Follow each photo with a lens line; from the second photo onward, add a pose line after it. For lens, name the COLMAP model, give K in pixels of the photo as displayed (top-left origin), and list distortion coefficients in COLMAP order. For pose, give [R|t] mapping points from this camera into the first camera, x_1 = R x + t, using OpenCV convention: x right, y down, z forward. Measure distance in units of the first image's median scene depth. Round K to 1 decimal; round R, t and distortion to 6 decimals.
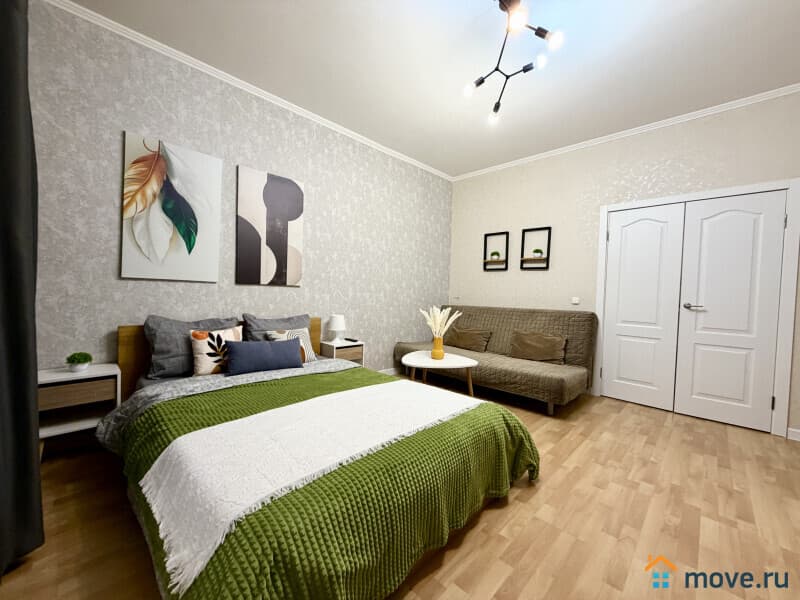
lens RADIAL K [[323.4, 0, 404.3], [0, 323.4, 299.8], [0, 0, 1]] dist [0.000168, 0.000500]
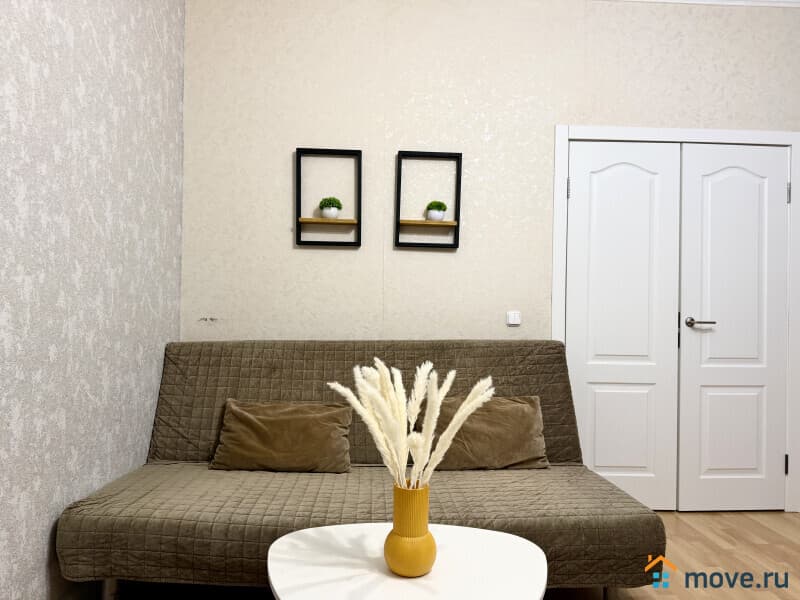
lens RADIAL K [[554.2, 0, 401.6], [0, 554.2, 306.5], [0, 0, 1]] dist [0.042800, -0.034571]
pose [[0.692691, -0.018403, 0.720999, -0.220500], [0.025810, 0.999667, 0.000720, -0.025401], [-0.720772, 0.018110, 0.692935, 0.729838]]
